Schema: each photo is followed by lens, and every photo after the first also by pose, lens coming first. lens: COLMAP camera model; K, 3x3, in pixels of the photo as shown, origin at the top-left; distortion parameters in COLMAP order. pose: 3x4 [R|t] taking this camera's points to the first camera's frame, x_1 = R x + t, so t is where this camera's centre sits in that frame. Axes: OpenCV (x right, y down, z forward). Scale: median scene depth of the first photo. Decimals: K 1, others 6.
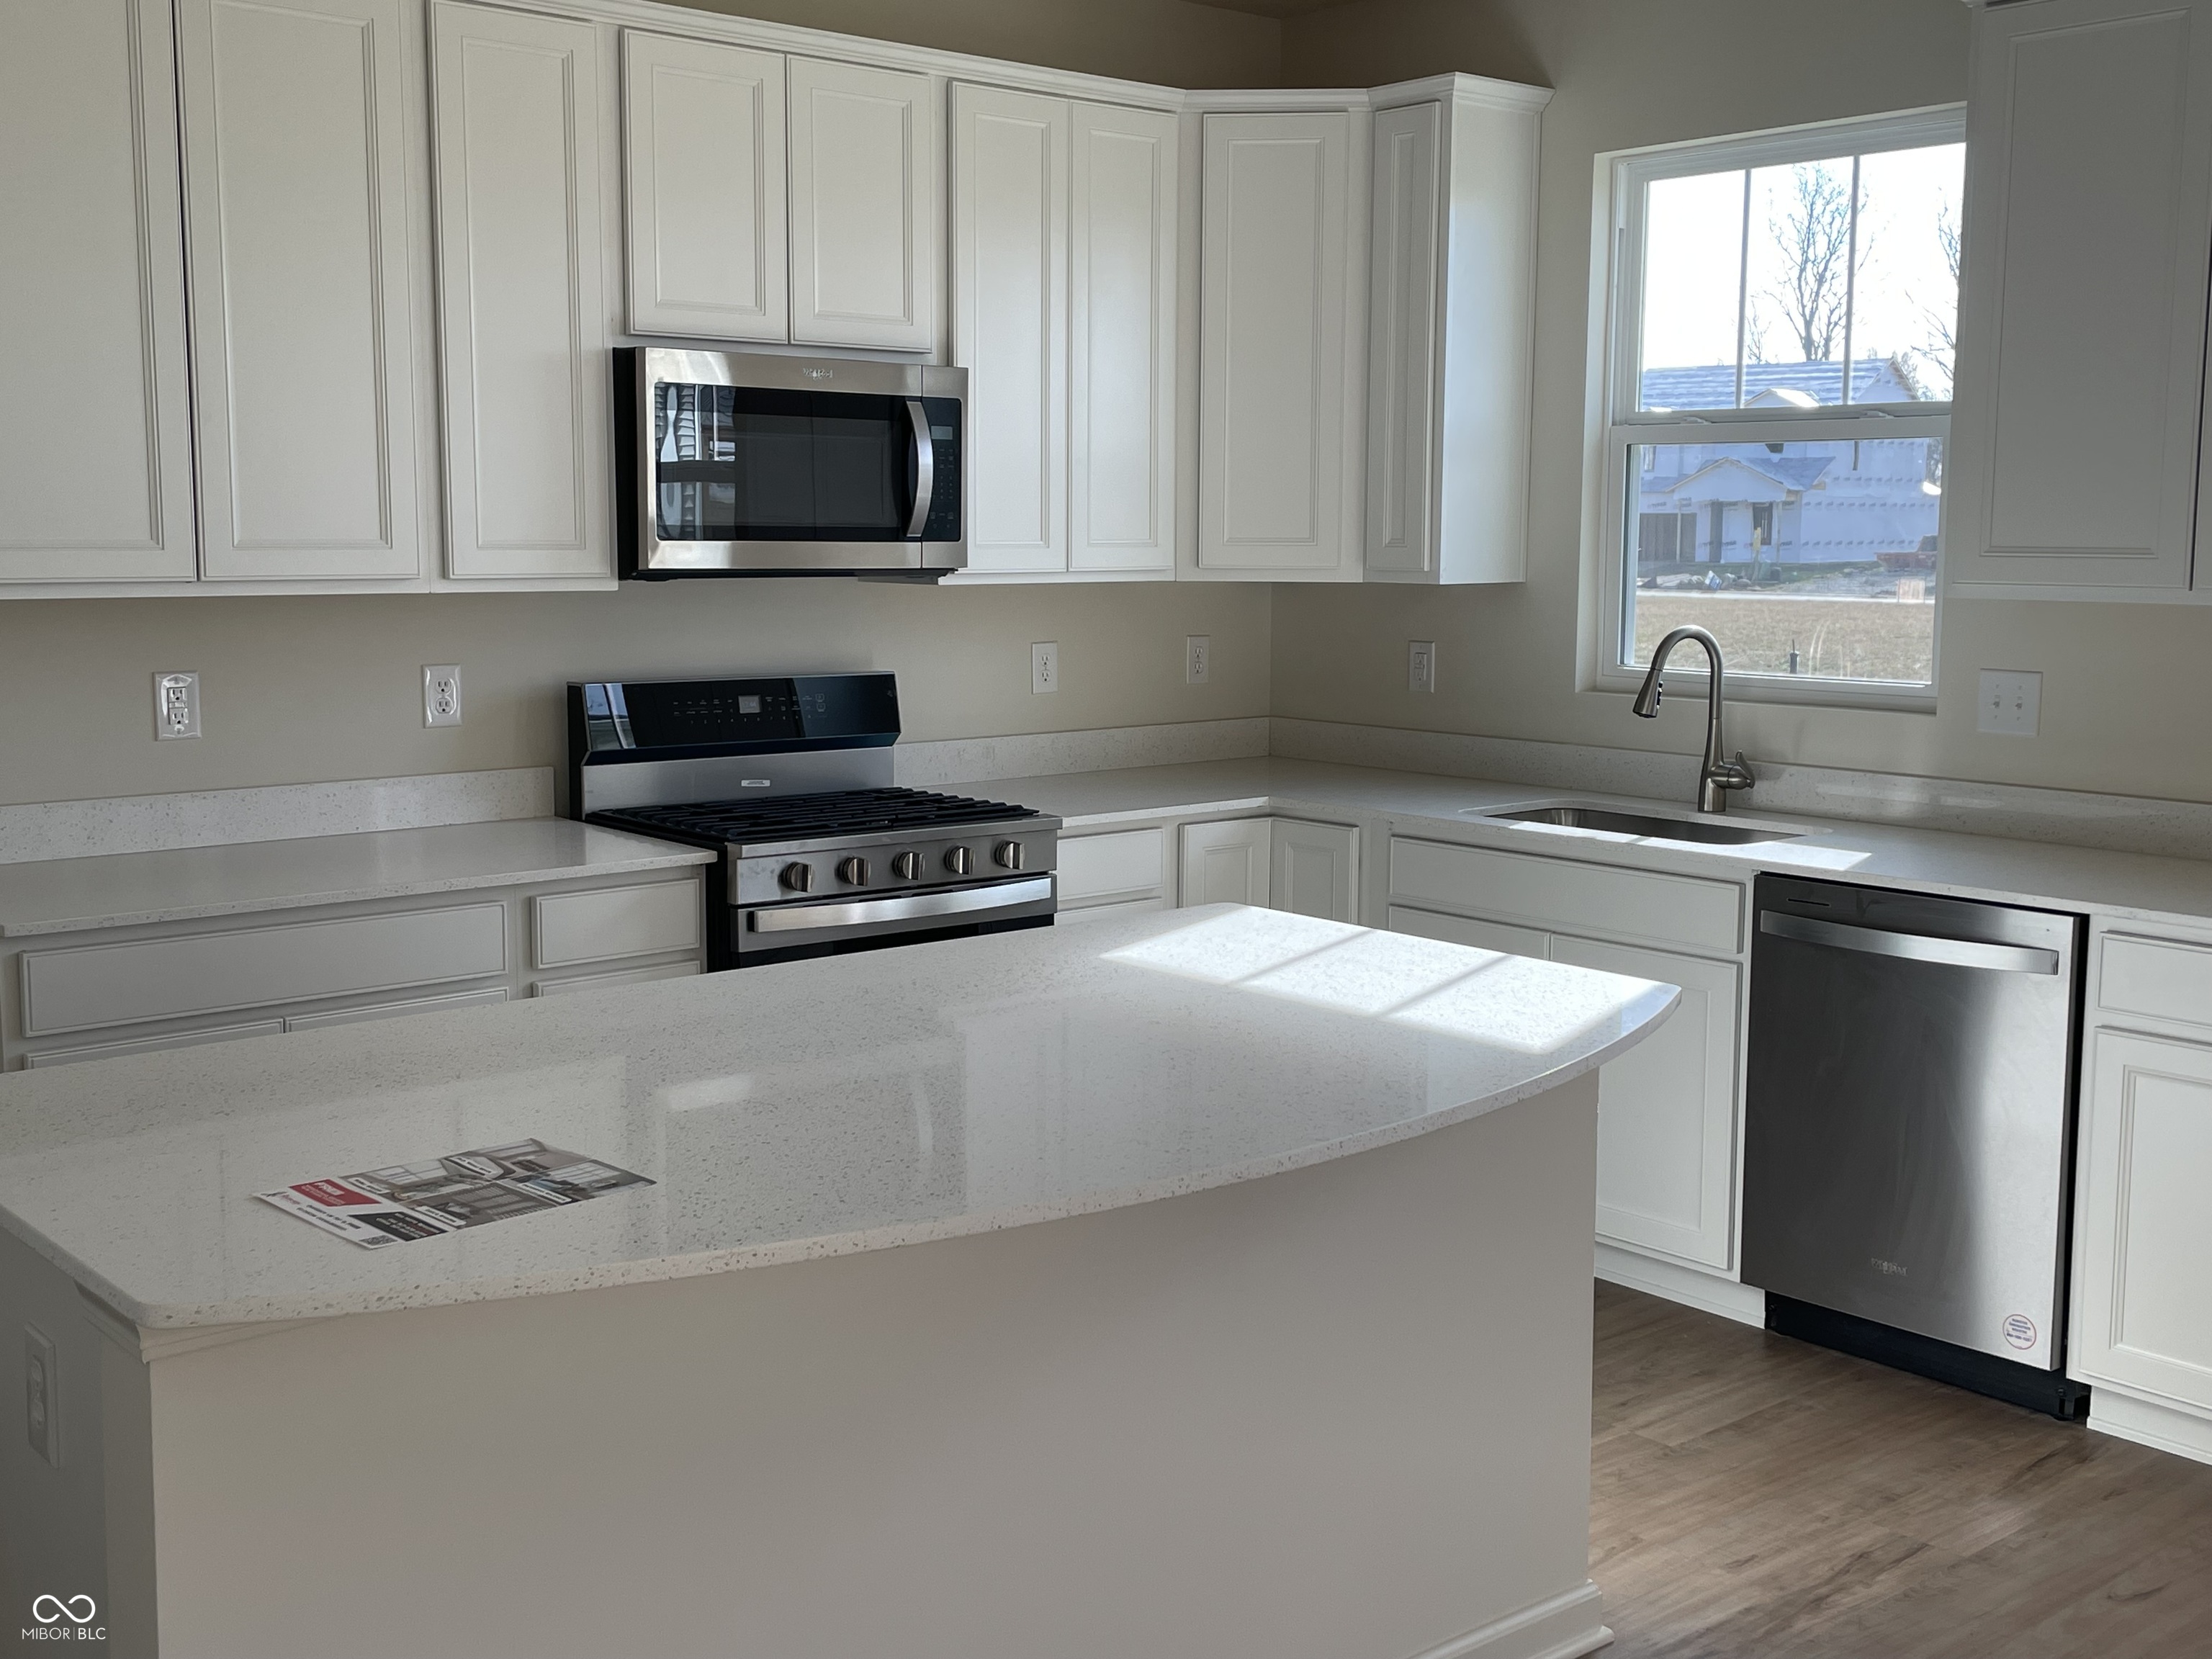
lens RADIAL K [[2330.2, 0, 1089.7], [0, 2330.2, 821.6], [0, 0, 1]] dist [0.115253, -0.099620]
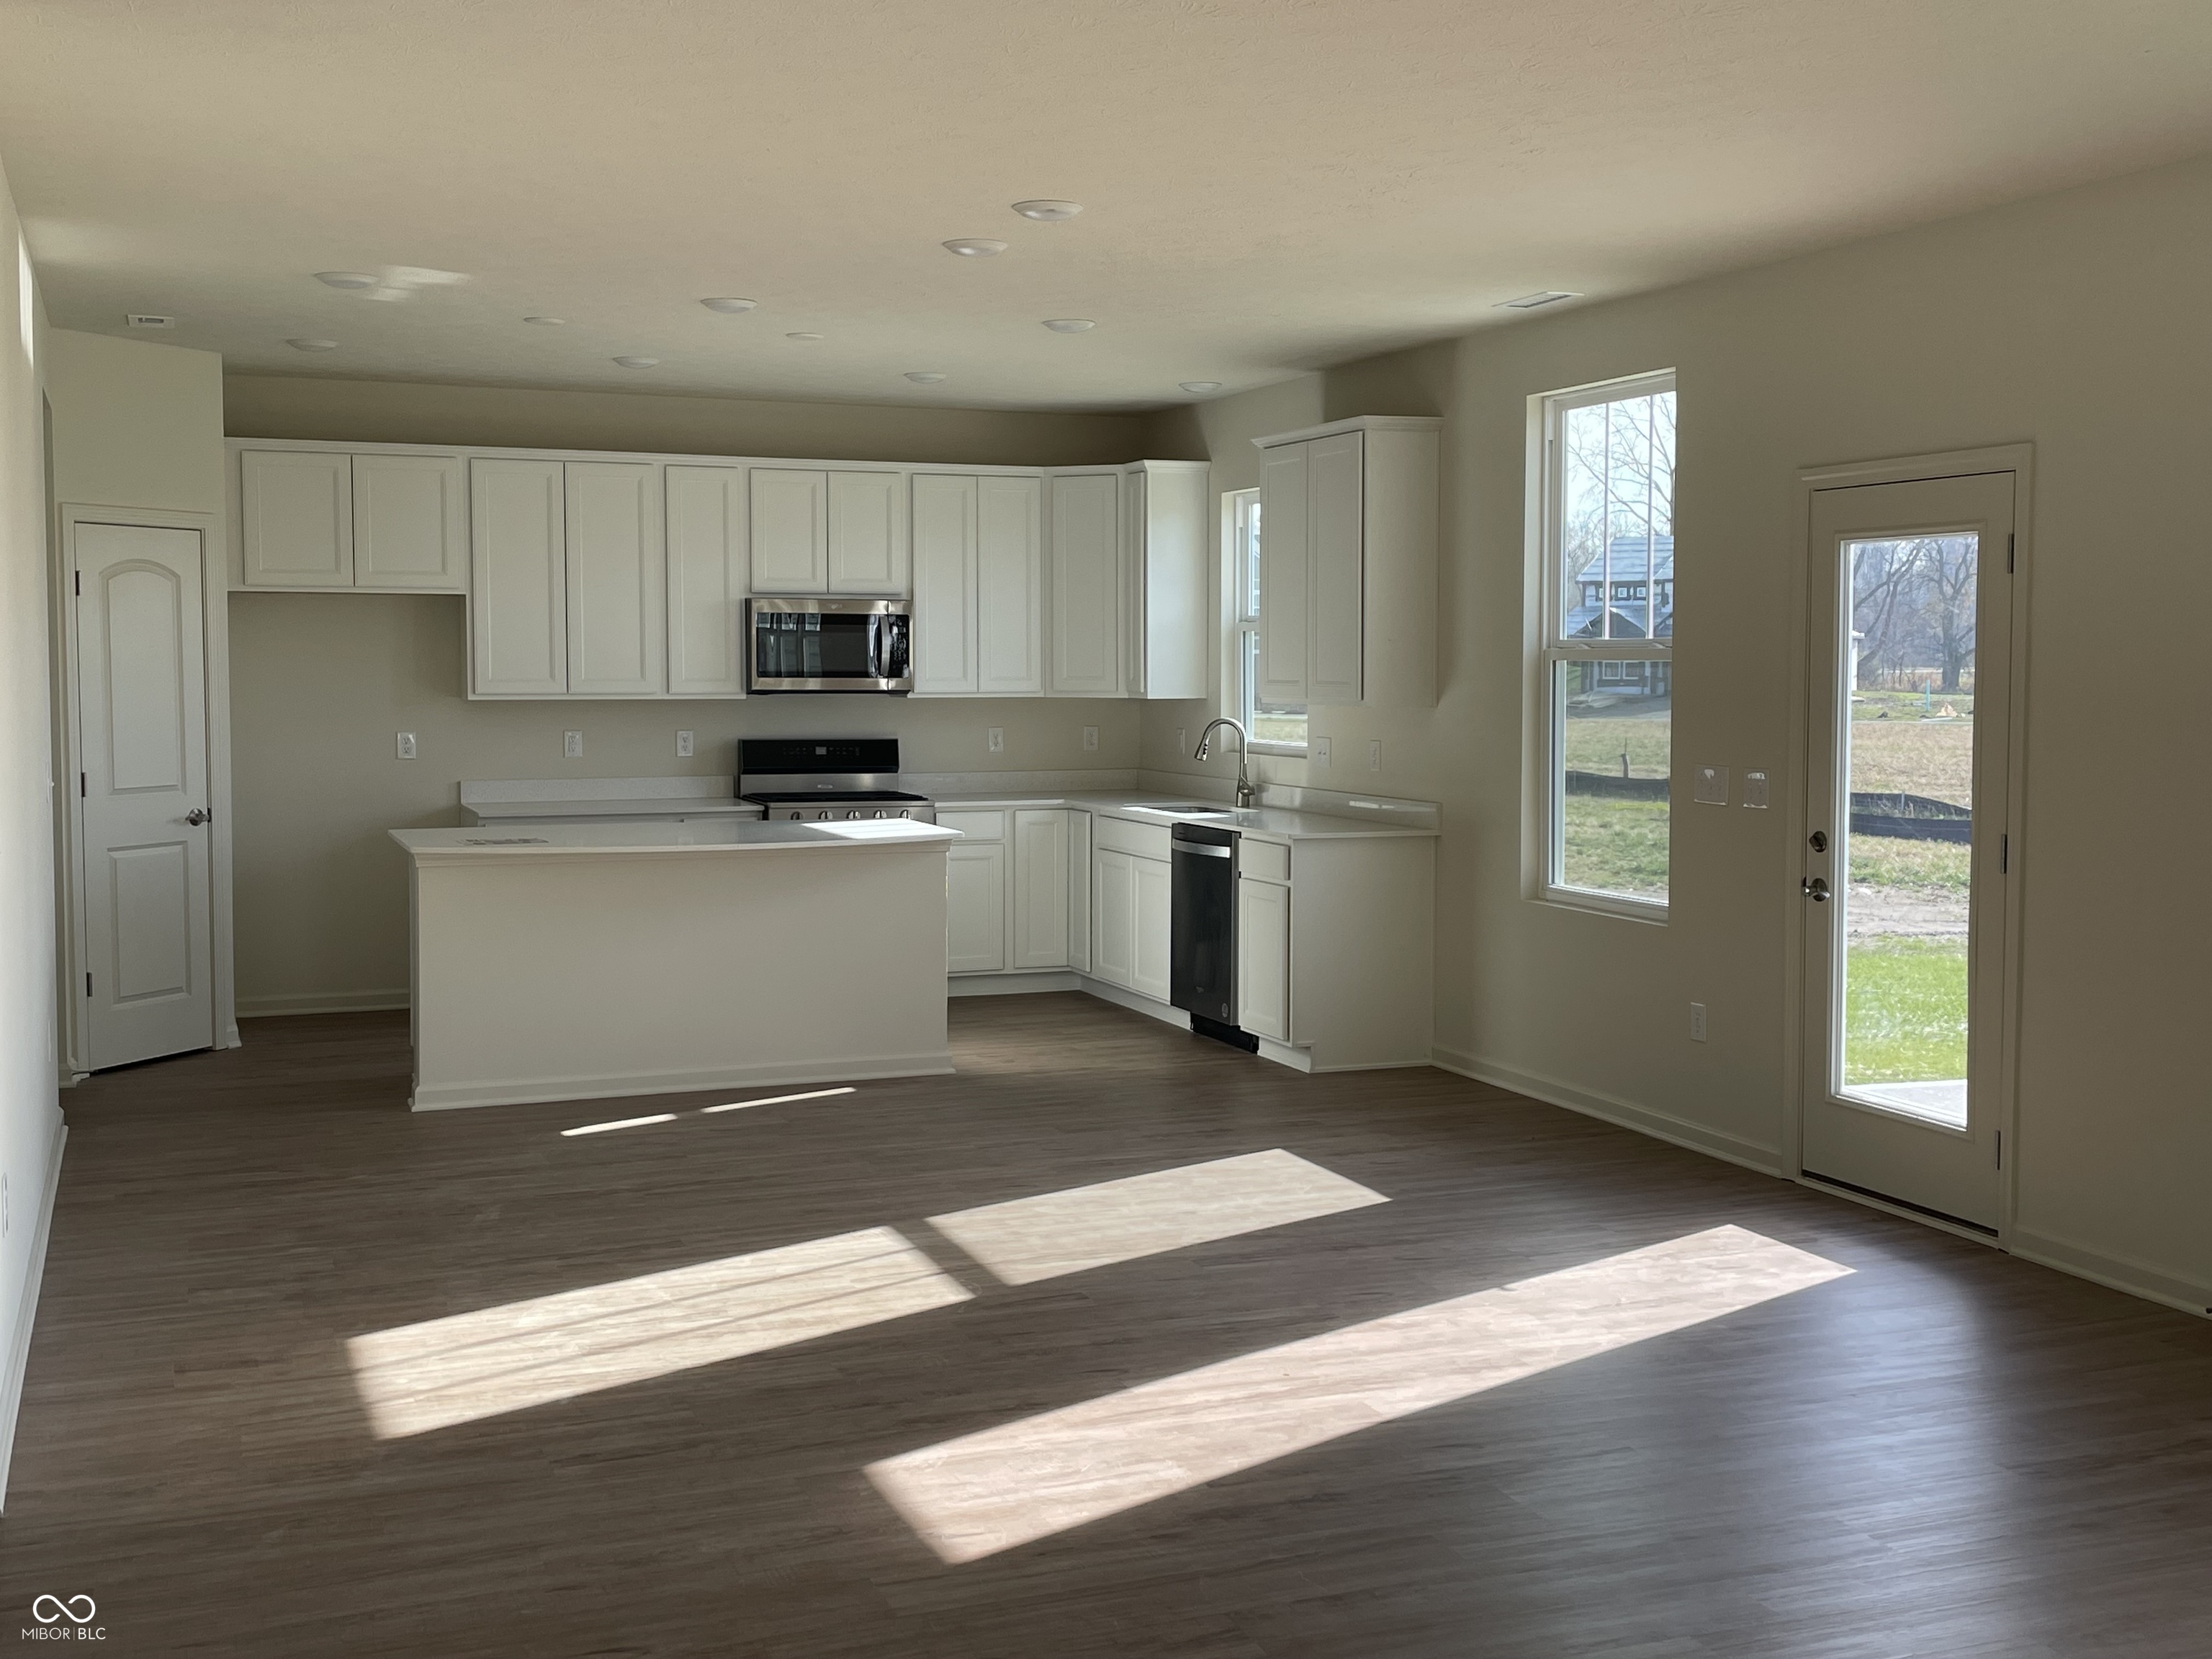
lens RADIAL K [[2330.2, 0, 1089.7], [0, 2330.2, 821.6], [0, 0, 1]] dist [0.115253, -0.099620]
pose [[0.943766, 0.018636, -0.330088, 0.861207], [-0.038708, 0.997772, -0.054338, 0.132919], [0.328340, 0.064059, 0.942385, -1.045953]]
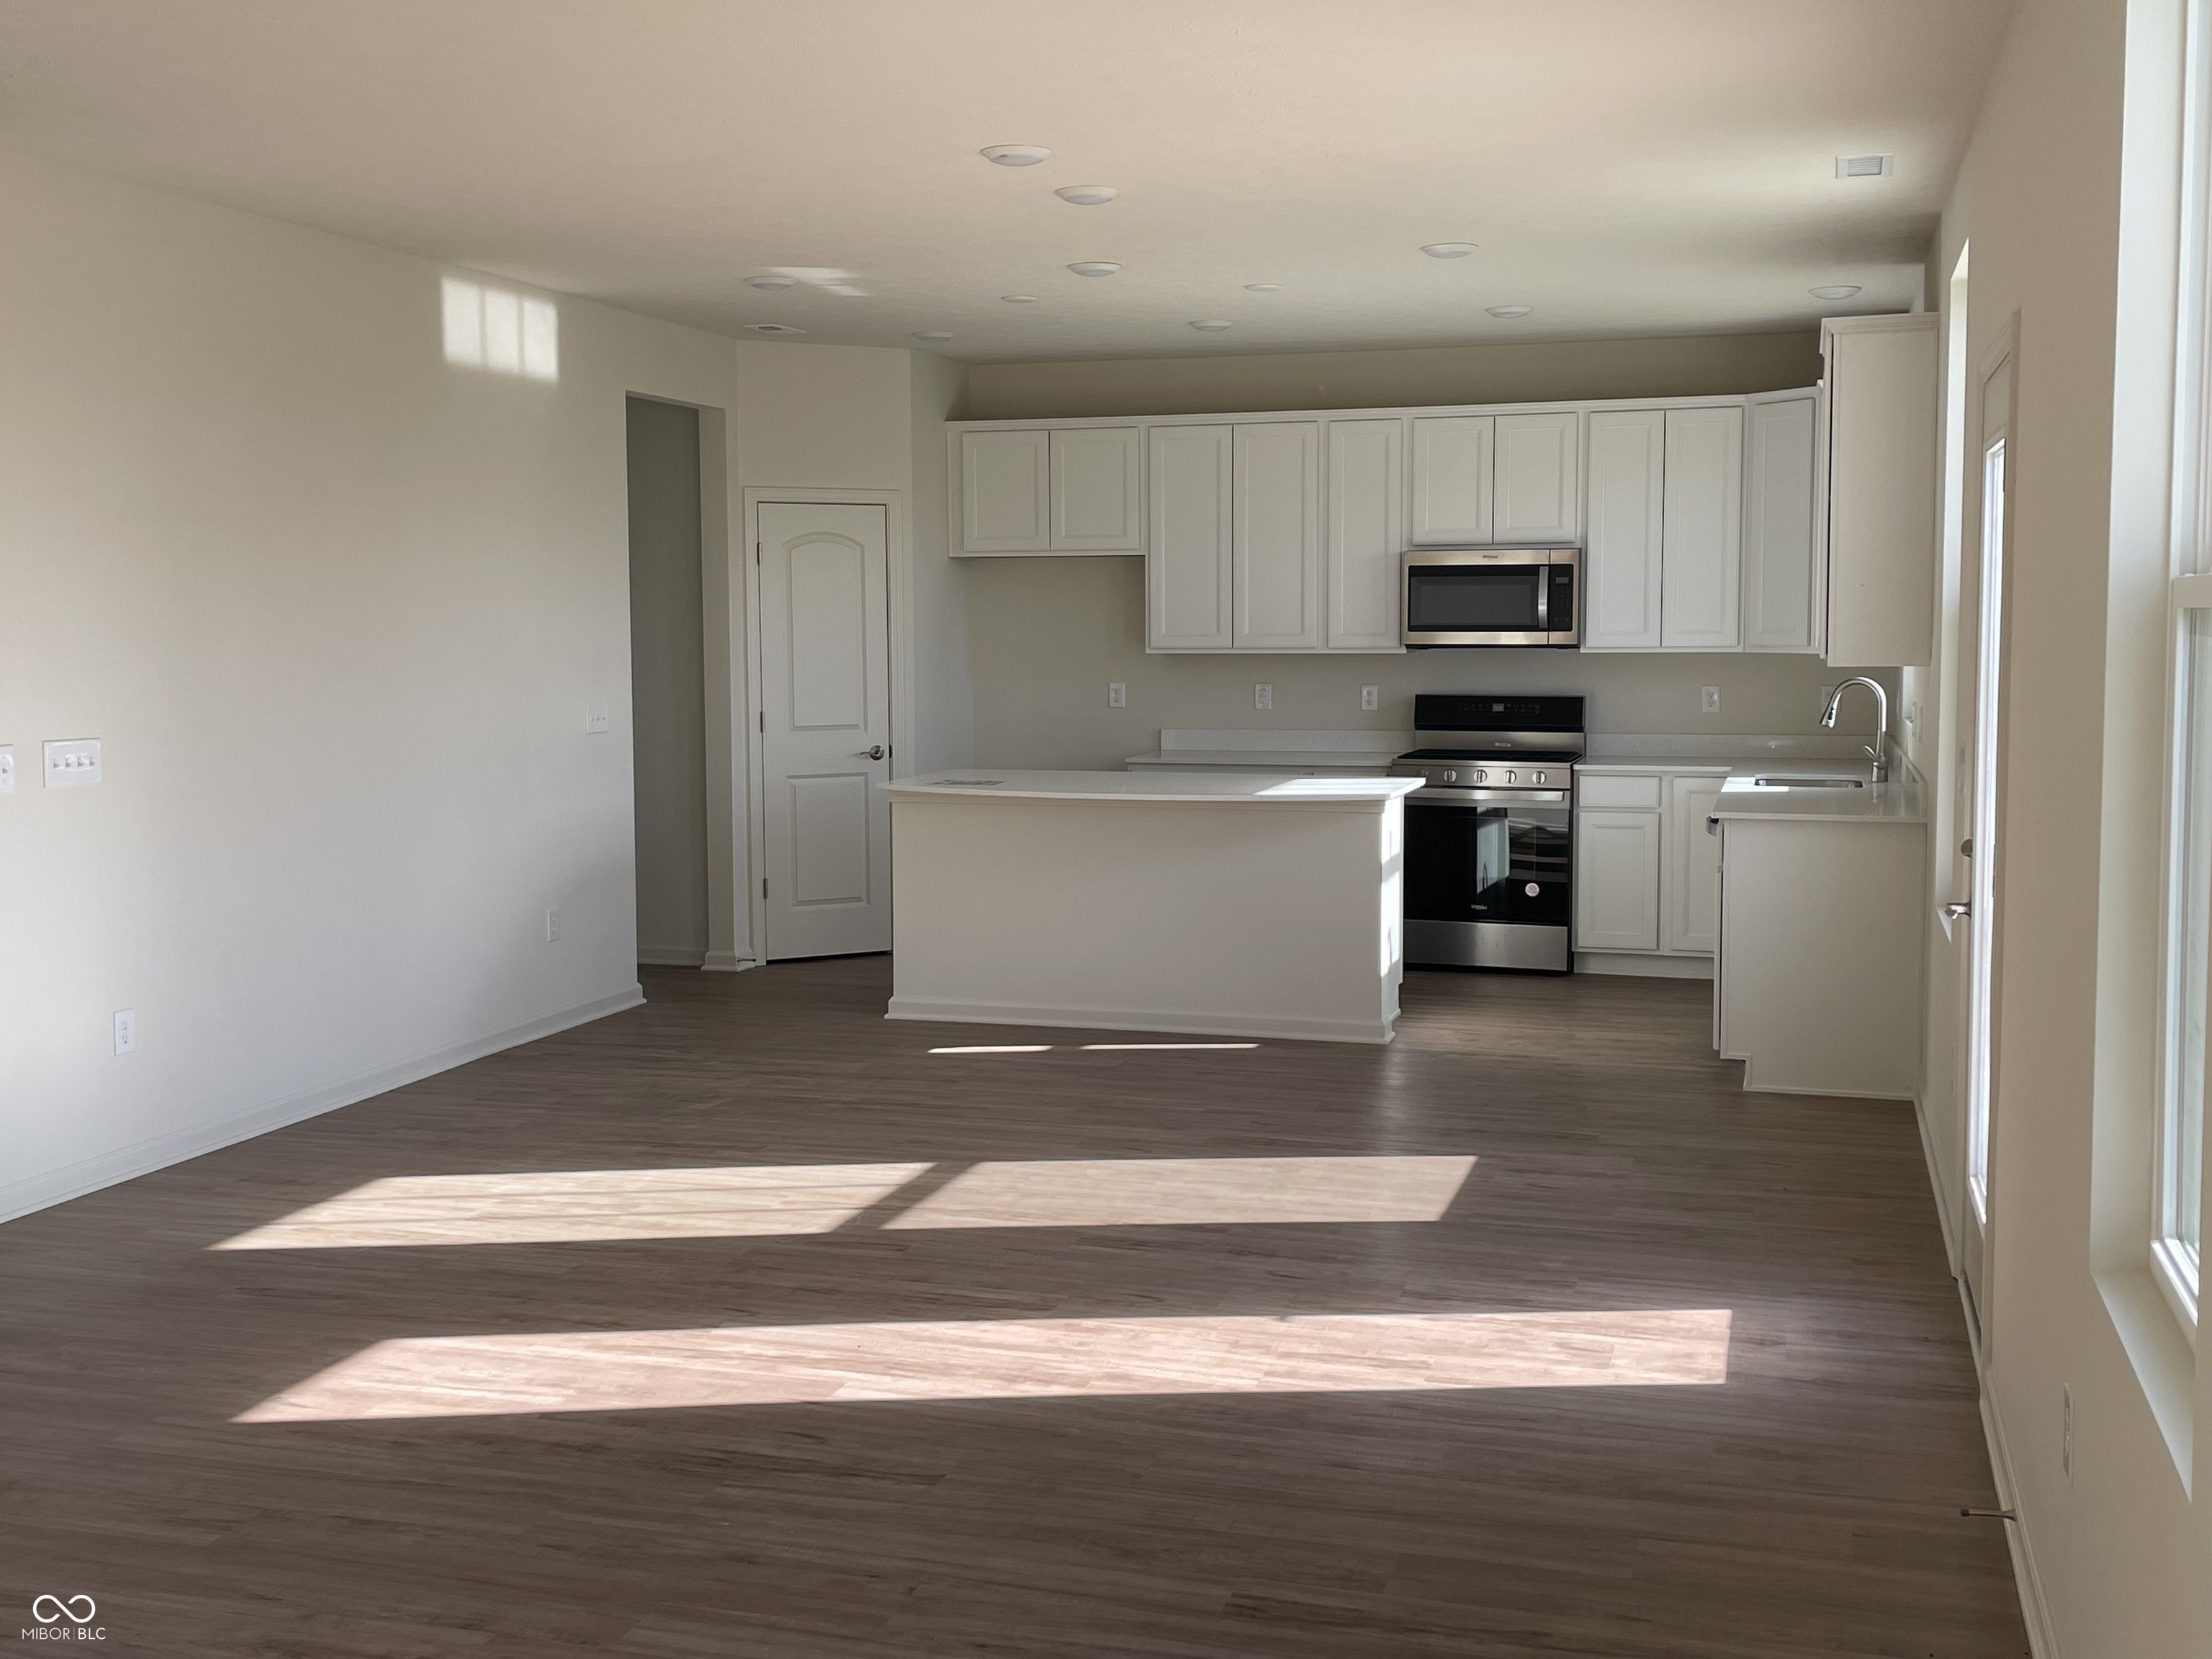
lens RADIAL K [[2330.2, 0, 1089.7], [0, 2330.2, 821.6], [0, 0, 1]] dist [0.115253, -0.099620]
pose [[0.536687, 0.067815, -0.841052, 1.519626], [-0.102814, 0.994594, 0.014589, 0.064051], [0.837494, 0.078642, 0.540757, -0.487463]]
